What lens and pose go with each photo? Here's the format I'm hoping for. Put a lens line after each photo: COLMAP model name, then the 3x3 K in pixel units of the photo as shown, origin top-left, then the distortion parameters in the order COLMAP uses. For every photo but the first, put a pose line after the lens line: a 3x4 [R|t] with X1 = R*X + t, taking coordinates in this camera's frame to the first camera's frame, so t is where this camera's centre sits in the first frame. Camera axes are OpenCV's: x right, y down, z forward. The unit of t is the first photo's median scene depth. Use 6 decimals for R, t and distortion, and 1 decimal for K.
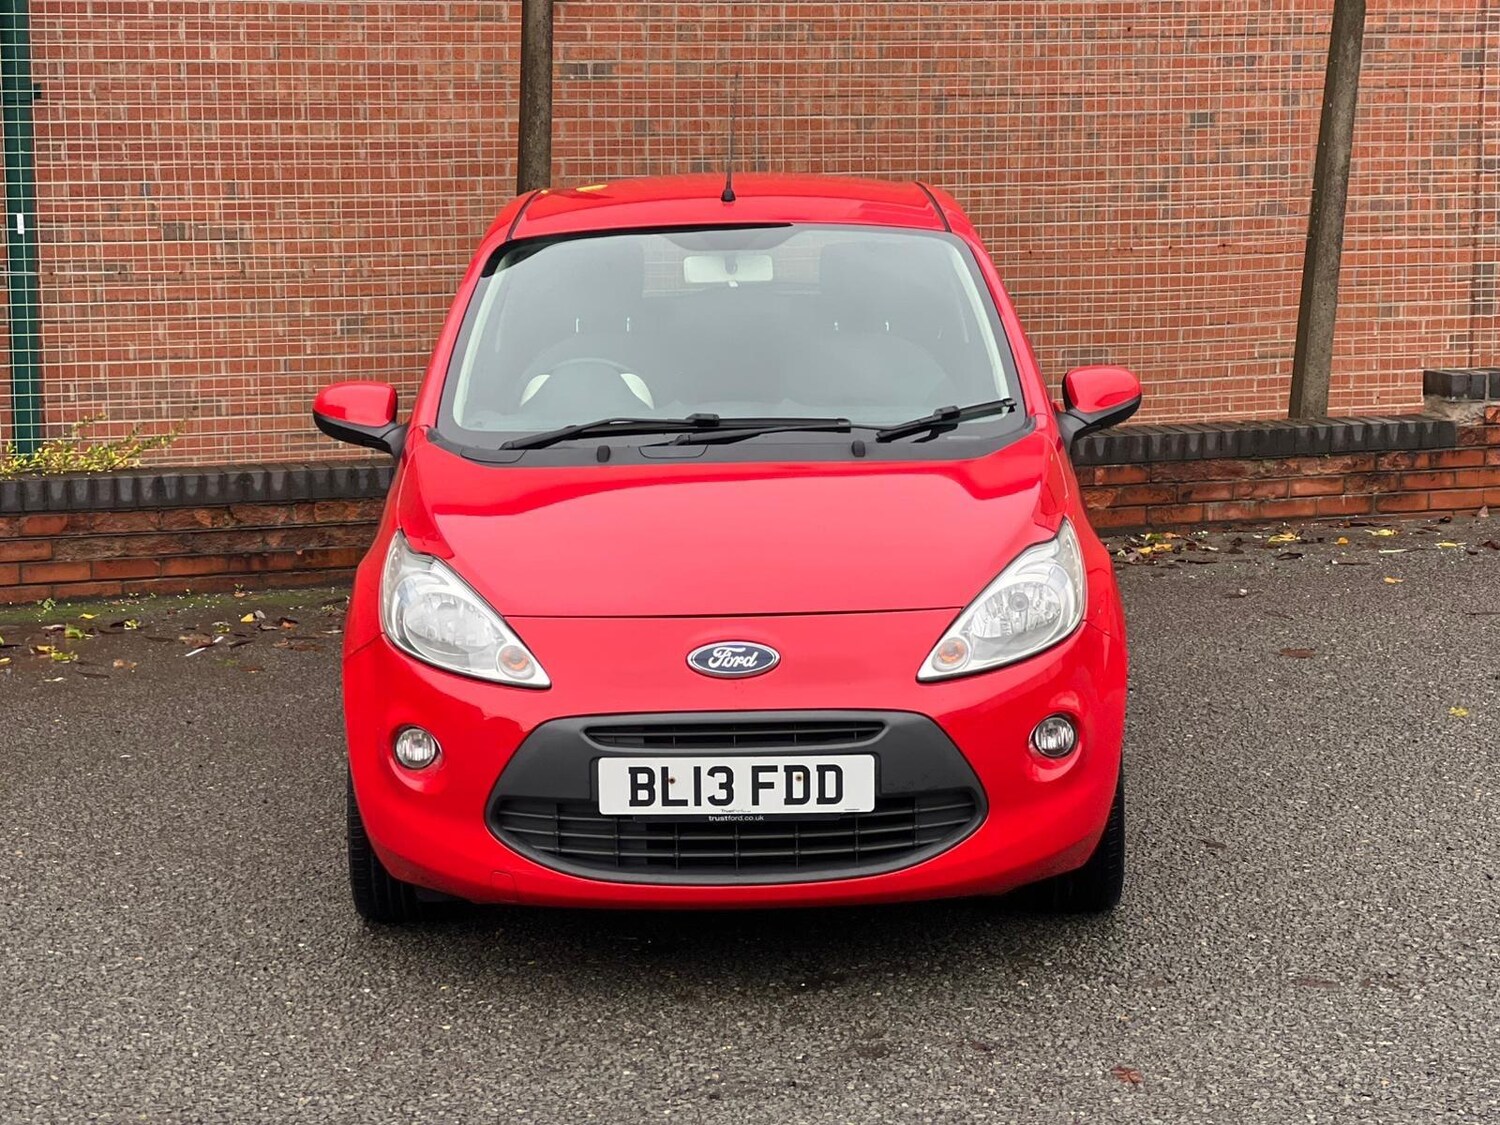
lens RADIAL K [[3060.9, 0, 745.5], [0, 3060.9, 510.4], [0, 0, 1]] dist [0.154531, 0.521372]
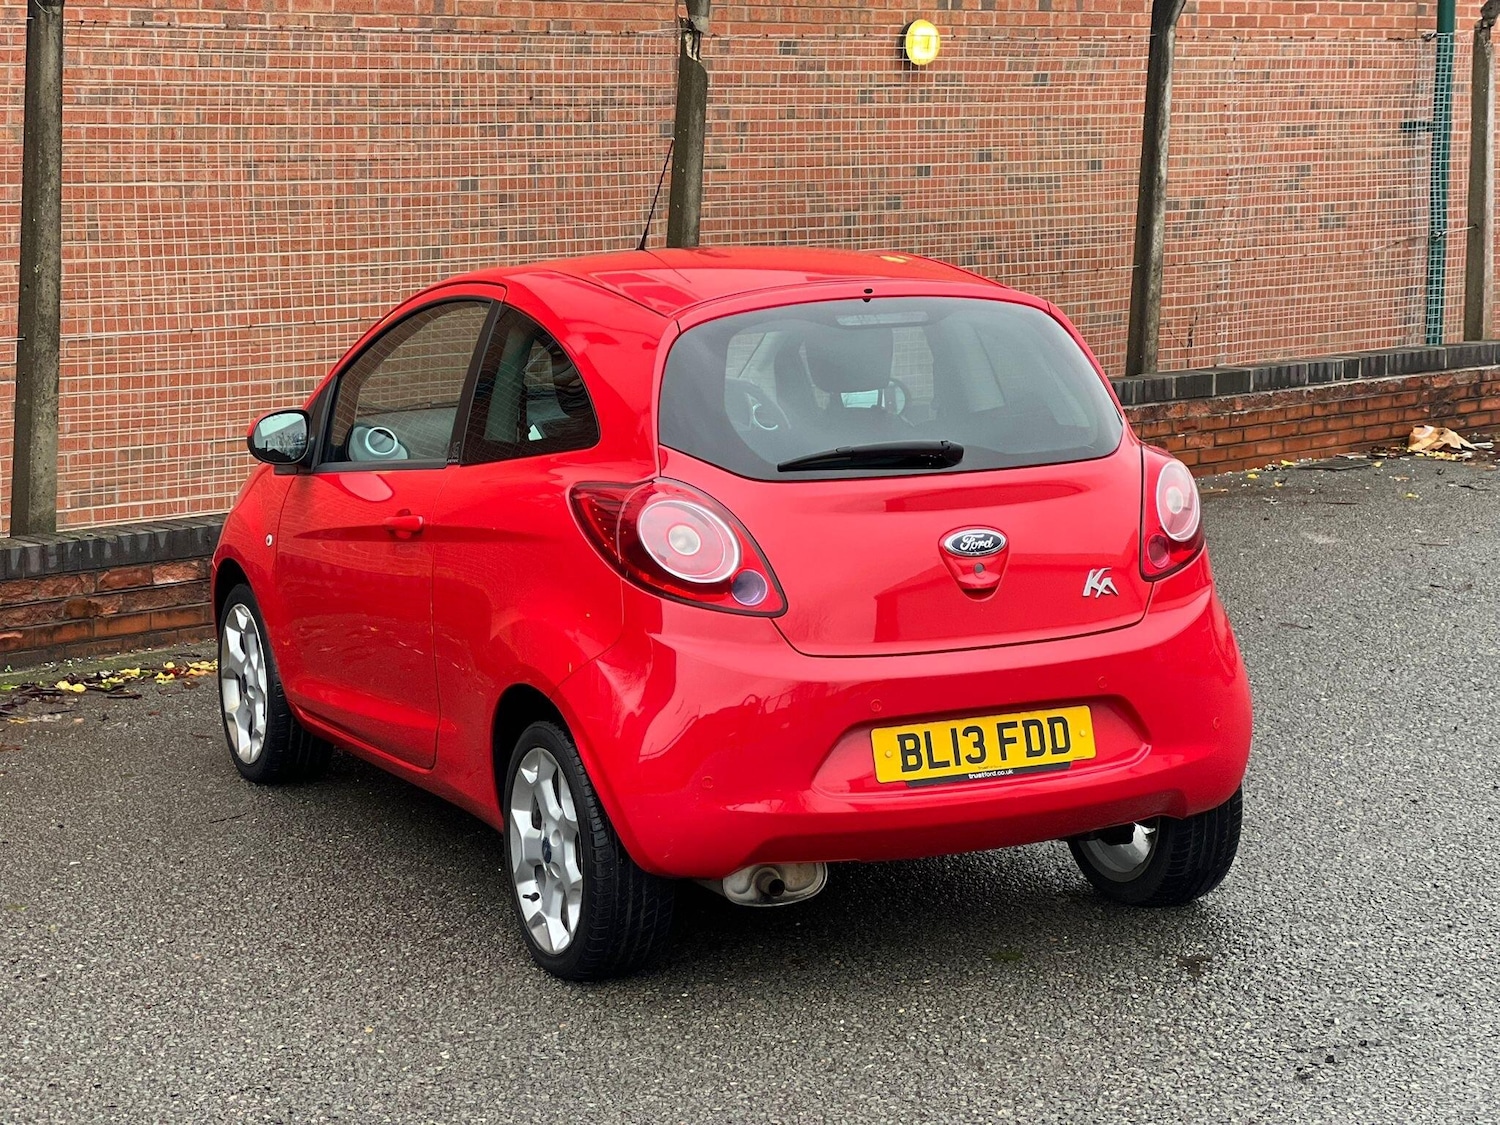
lens RADIAL K [[3063.6, 0, 710.6], [0, 3063.6, 532.3], [0, 0, 1]] dist [0.152267, 0.451663]
pose [[0.881543, -0.062731, 0.467917, -0.353576], [0.070137, 0.997536, 0.001596, -0.007152], [-0.466864, 0.031411, 0.883771, 0.058368]]
